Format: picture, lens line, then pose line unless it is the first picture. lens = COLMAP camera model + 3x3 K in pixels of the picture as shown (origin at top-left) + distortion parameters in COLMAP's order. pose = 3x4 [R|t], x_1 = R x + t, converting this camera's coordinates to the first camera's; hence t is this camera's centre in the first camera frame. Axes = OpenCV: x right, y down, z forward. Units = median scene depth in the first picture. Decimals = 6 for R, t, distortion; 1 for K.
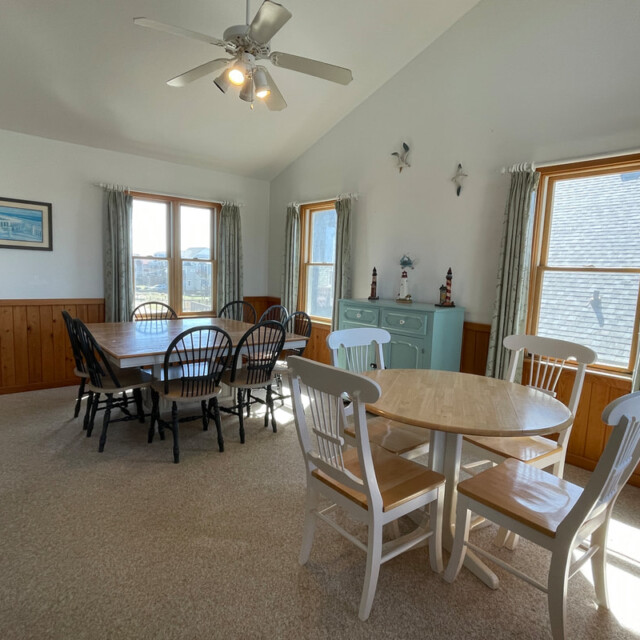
lens RADIAL K [[435.0, 0, 320.0], [0, 435.0, 320.0], [0, 0, 1]] dist [-0.005142, 0.001774]
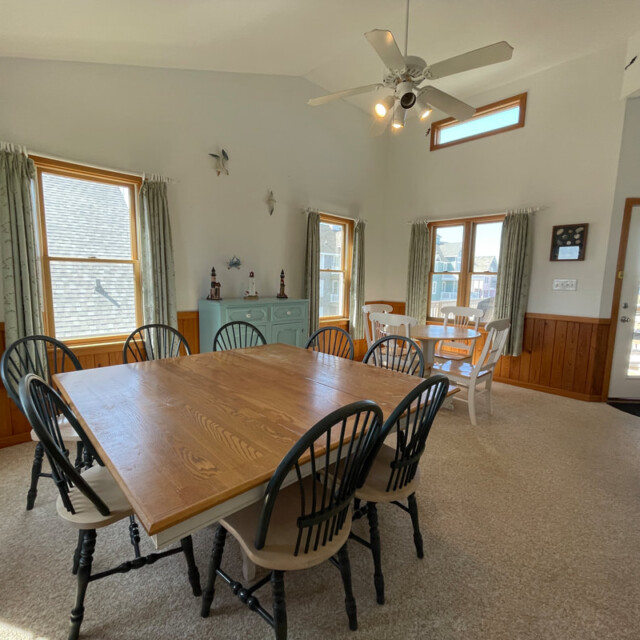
lens RADIAL K [[343.1, 0, 320.0], [0, 343.1, 320.0], [0, 0, 1]] dist [-0.000606, 0.002596]
pose [[-0.086200, -0.158318, 0.983618, -0.741972], [0.080752, 0.982935, 0.165284, -0.122739], [-0.993000, 0.093676, -0.071944, 0.897910]]
